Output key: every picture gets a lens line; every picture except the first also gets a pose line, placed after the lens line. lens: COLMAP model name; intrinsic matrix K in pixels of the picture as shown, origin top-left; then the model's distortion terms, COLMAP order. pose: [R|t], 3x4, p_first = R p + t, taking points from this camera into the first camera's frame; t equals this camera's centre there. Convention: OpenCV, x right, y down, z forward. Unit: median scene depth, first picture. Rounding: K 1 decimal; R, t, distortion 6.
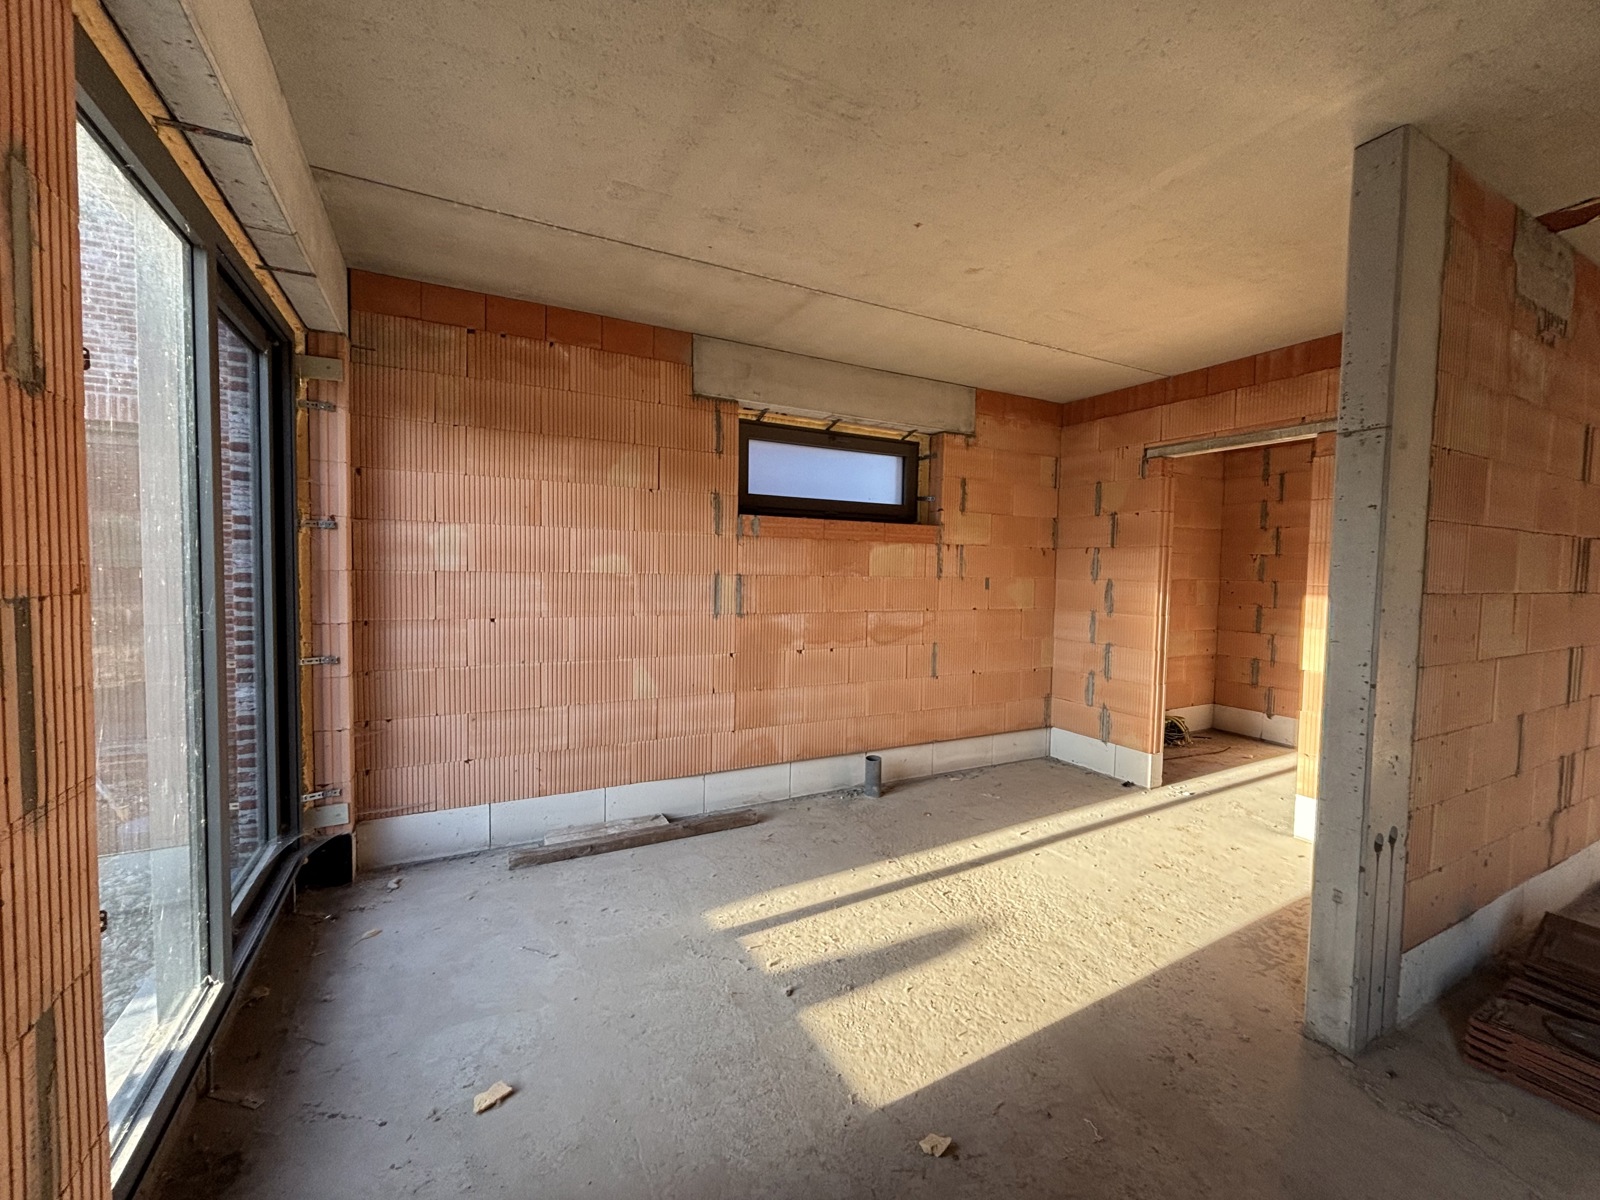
lens RADIAL K [[654.4, 0, 804.0], [0, 654.4, 598.1], [0, 0, 1]] dist [0.007692, 0.000166]
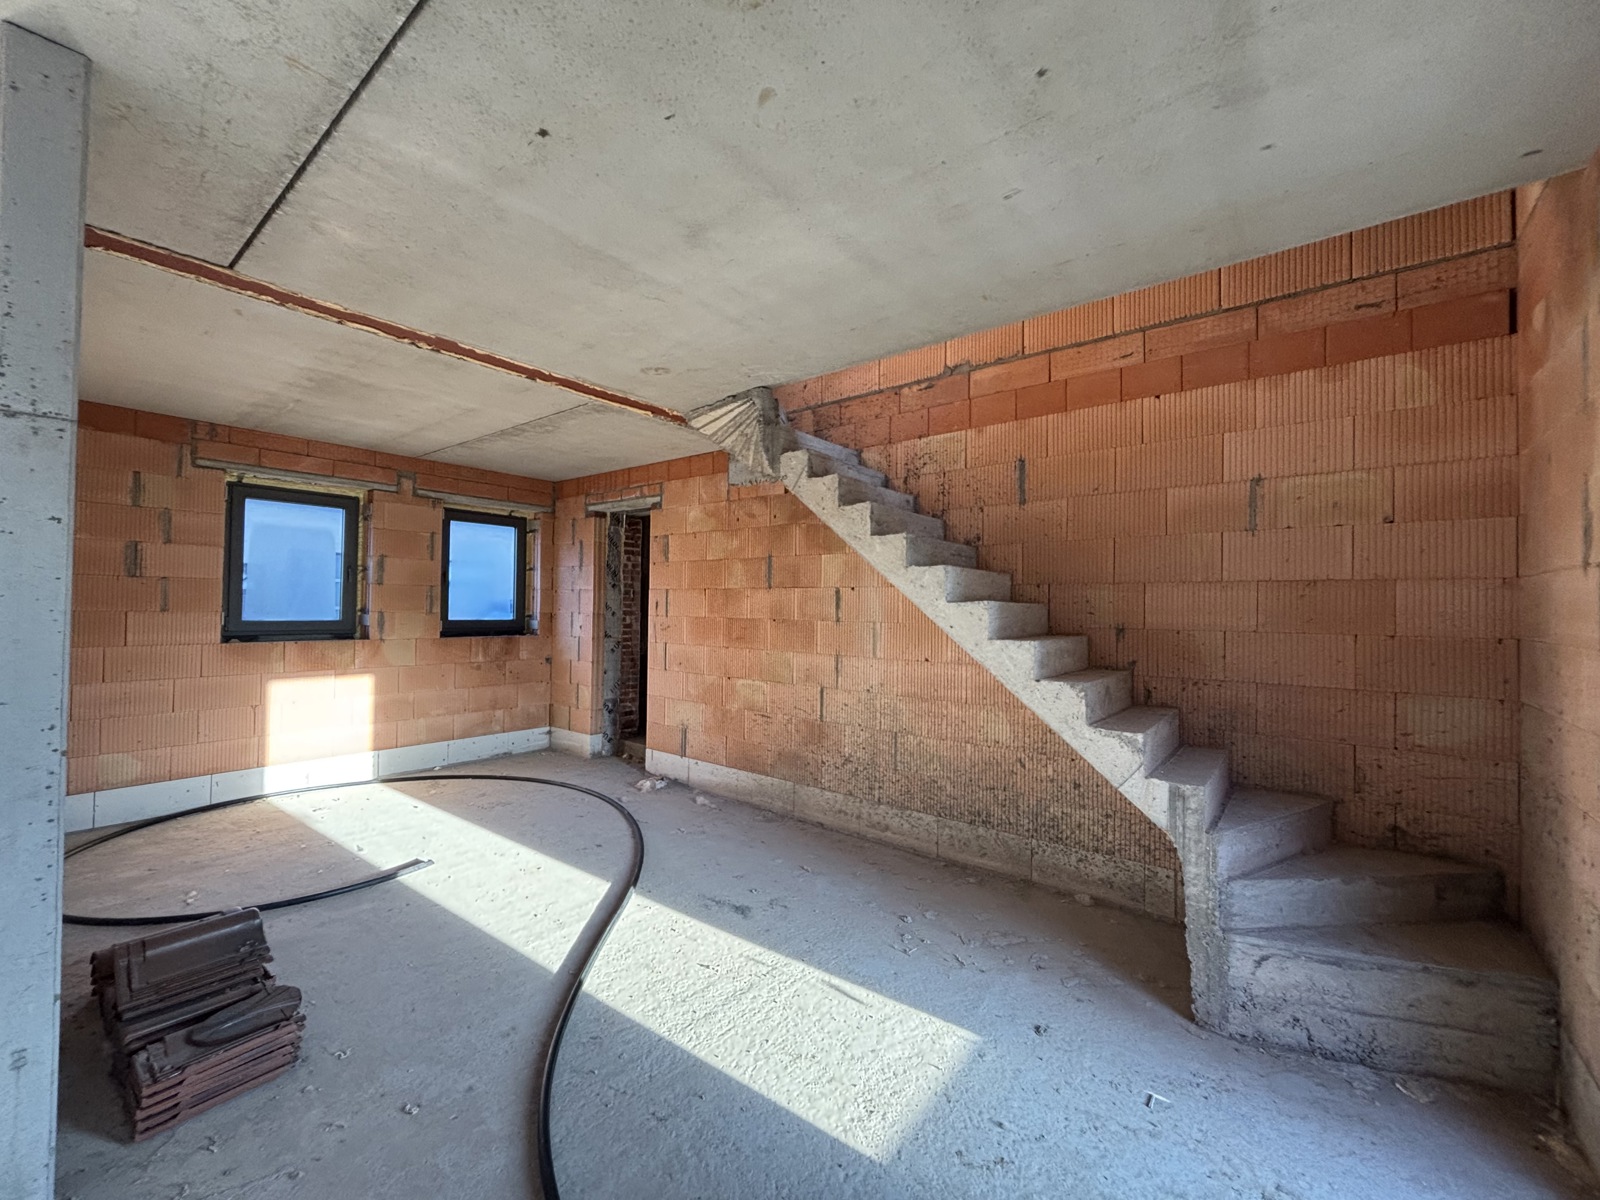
lens RADIAL K [[654.4, 0, 801.5], [0, 654.4, 601.0], [0, 0, 1]] dist [0.007692, 0.000166]
pose [[-0.391375, -0.012790, 0.920142, -0.177837], [0.024635, 0.999399, 0.024369, -0.040199], [-0.919901, 0.032205, -0.390825, 0.488413]]
